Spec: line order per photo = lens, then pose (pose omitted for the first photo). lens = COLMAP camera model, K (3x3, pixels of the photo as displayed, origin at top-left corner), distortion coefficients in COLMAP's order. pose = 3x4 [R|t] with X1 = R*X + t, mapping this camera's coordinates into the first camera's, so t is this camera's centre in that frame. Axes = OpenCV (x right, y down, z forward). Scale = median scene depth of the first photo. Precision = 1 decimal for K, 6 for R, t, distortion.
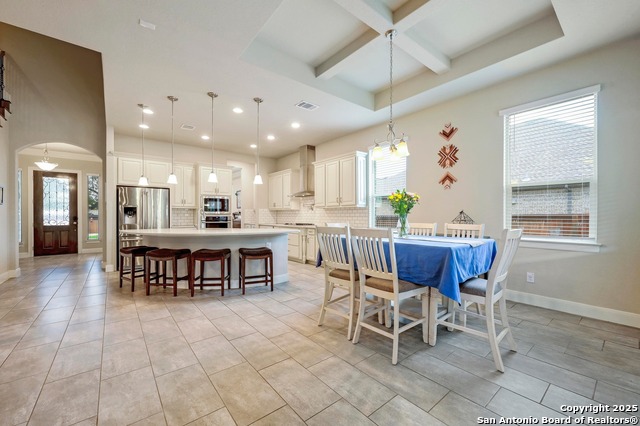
lens RADIAL K [[255.8, 0, 318.0], [0, 255.8, 216.4], [0, 0, 1]] dist [-0.000462, 0.000908]
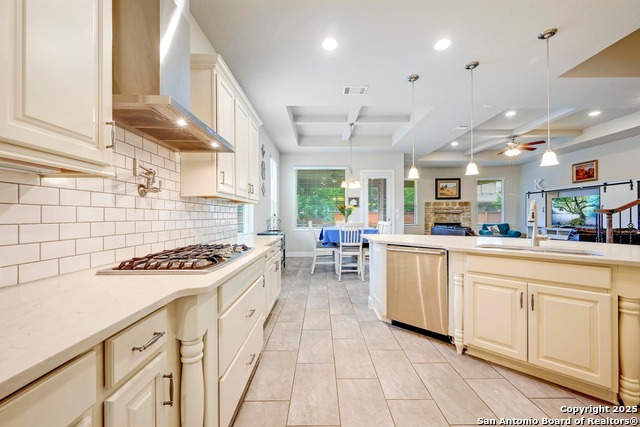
lens RADIAL K [[257.9, 0, 323.9], [0, 257.9, 216.8], [0, 0, 1]] dist [0.000430, 0.000278]
pose [[-0.788735, 0.002766, 0.614727, -0.345714], [0.005213, 0.999984, 0.002188, -0.003713], [-0.614711, 0.004930, -0.788737, 1.220284]]
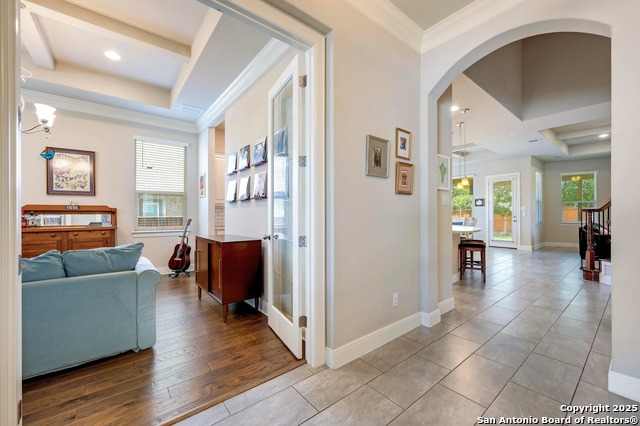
lens RADIAL K [[255.8, 0, 320.5], [0, 255.8, 215.4], [0, 0, 1]] dist [-0.000462, 0.000908]
pose [[-0.001663, -0.003049, 0.999994, -1.216591], [0.005195, 0.999982, 0.003057, -0.002273], [-0.999985, 0.005200, -0.001647, 1.119547]]
